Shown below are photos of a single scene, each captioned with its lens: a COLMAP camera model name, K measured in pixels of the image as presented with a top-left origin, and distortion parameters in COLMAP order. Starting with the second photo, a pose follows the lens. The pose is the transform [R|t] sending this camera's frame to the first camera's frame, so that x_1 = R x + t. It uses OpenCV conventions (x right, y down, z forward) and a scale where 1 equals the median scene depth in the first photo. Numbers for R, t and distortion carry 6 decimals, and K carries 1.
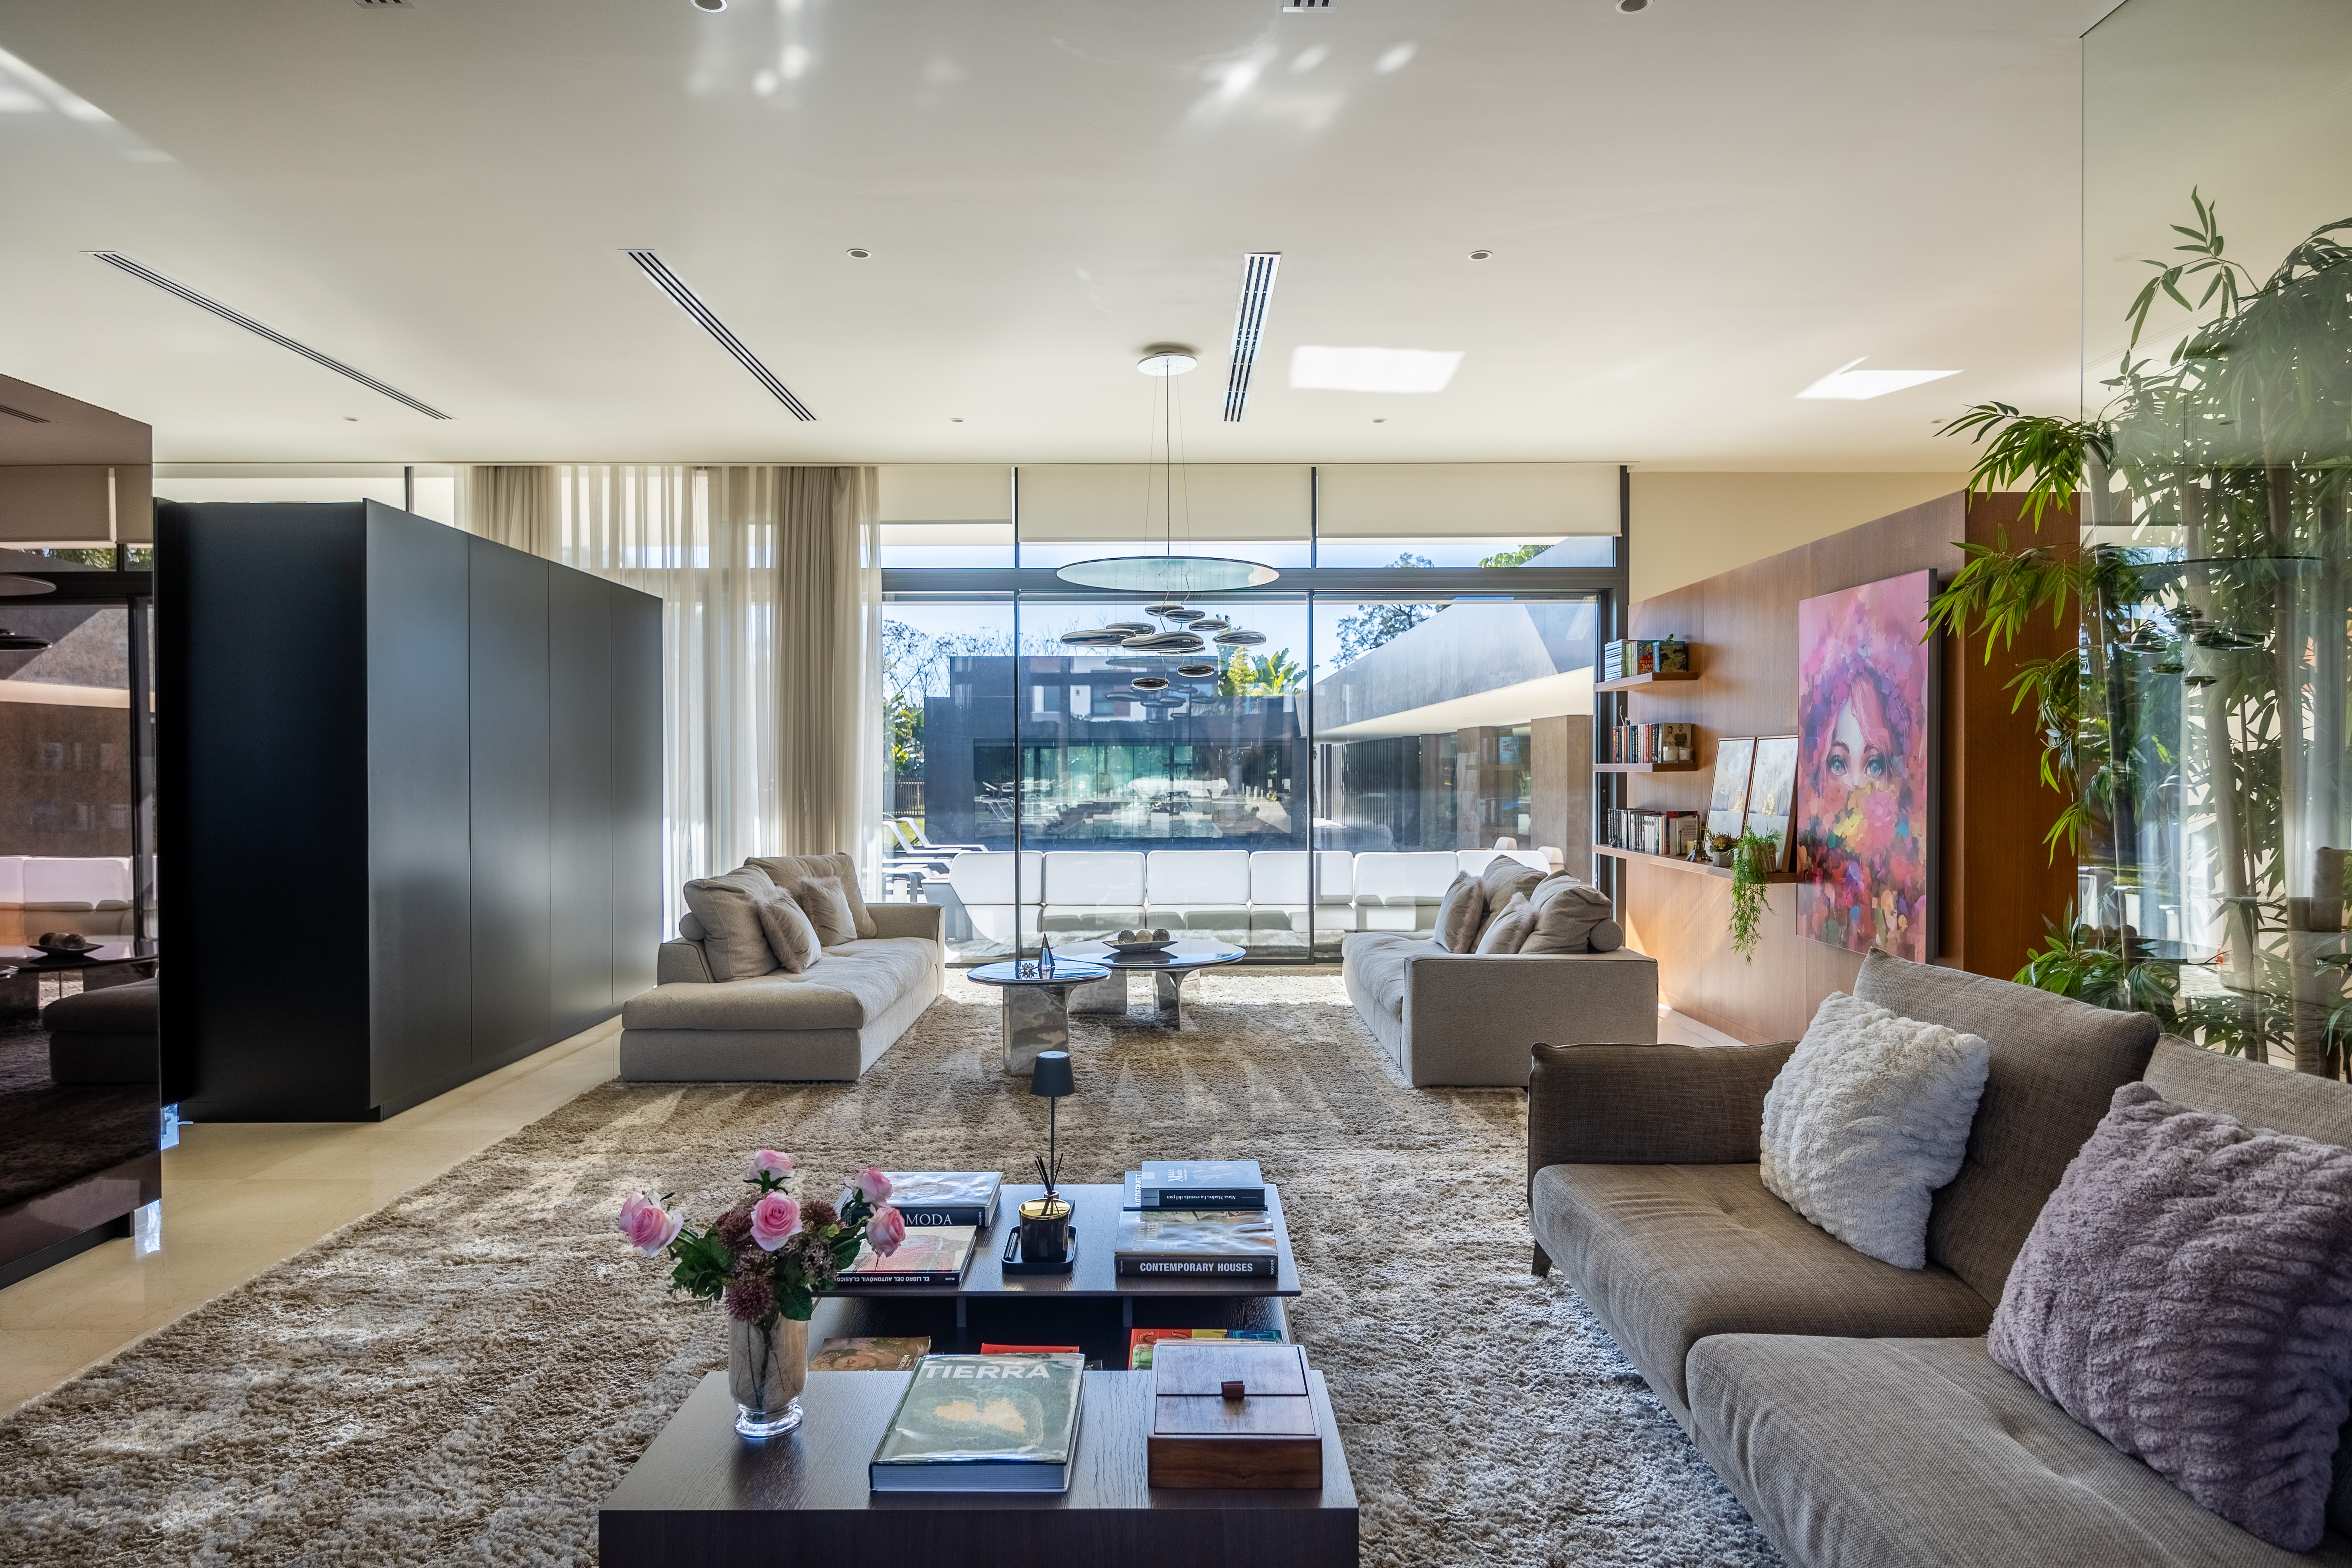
lens RADIAL K [[1309.8, 0, 1171.7], [0, 1309.8, 781.9], [0, 0, 1]] dist [0.000439, 0.001307]
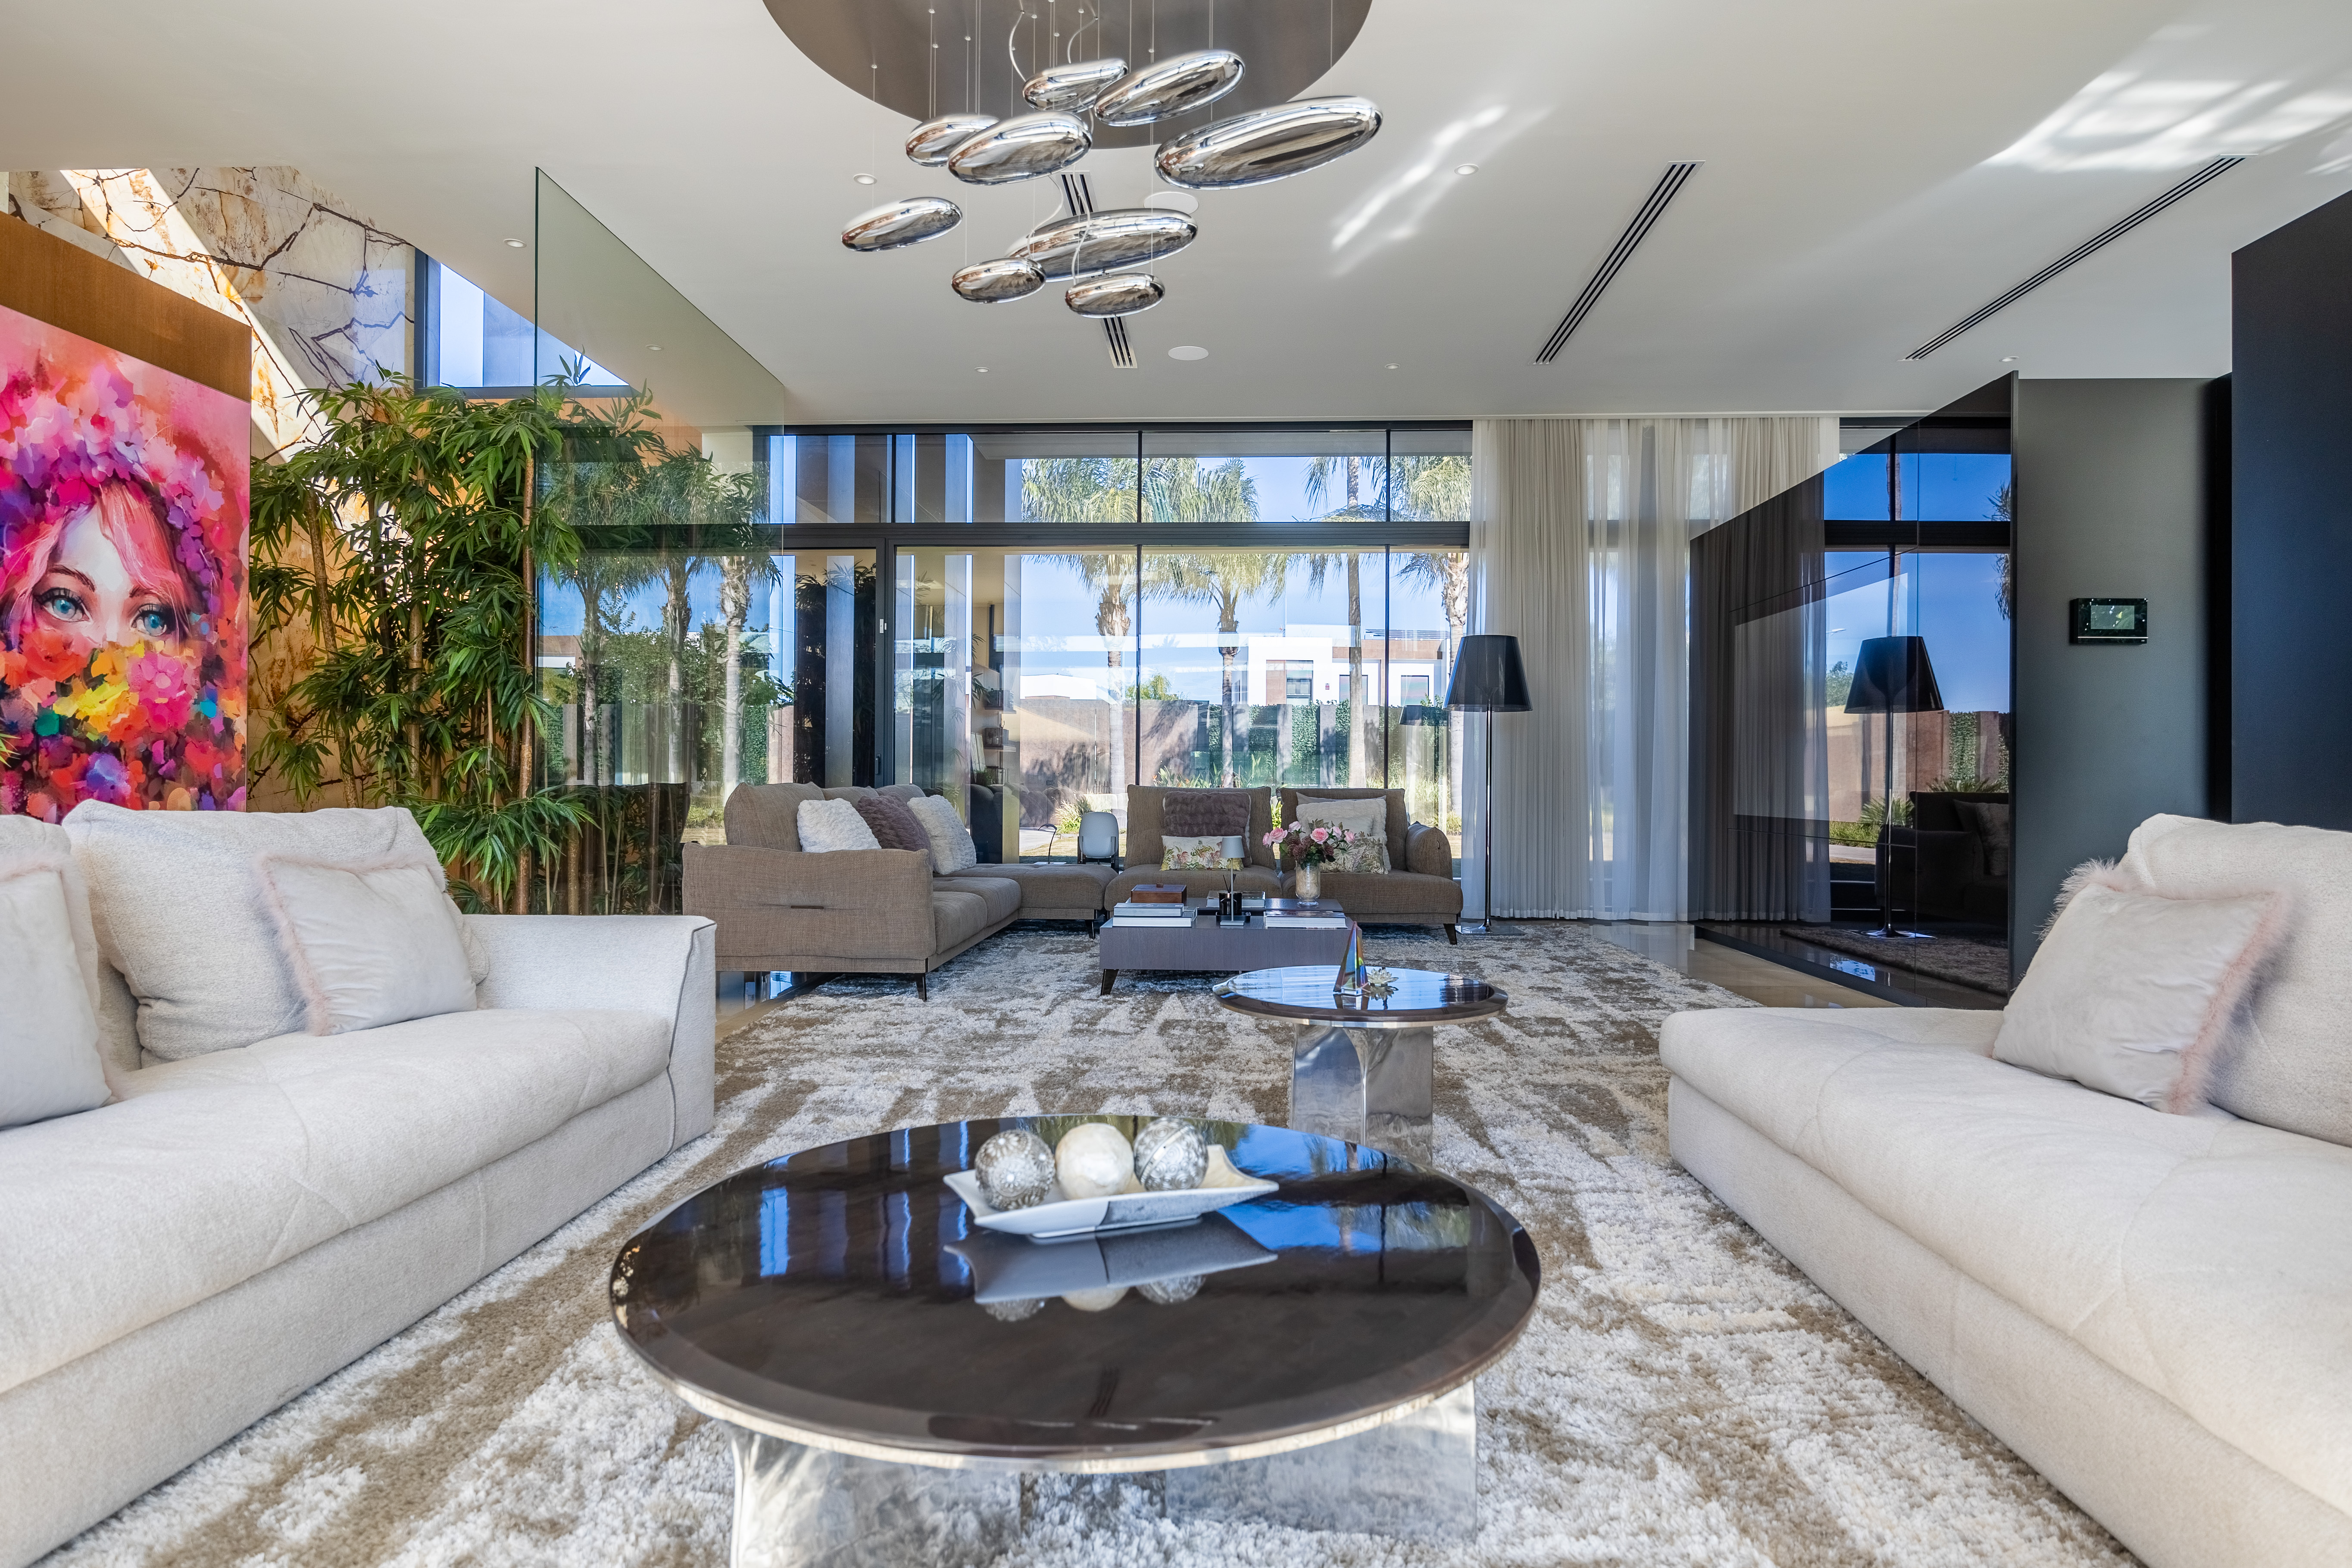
lens RADIAL K [[1309.9, 0, 1178.5], [0, 1309.9, 782.8], [0, 0, 1]] dist [0.000439, 0.001307]
pose [[-0.997310, -0.003603, 0.073212, -0.081694], [-0.002959, 0.999956, 0.008903, 0.070184], [-0.073241, 0.008662, -0.997277, 1.690328]]
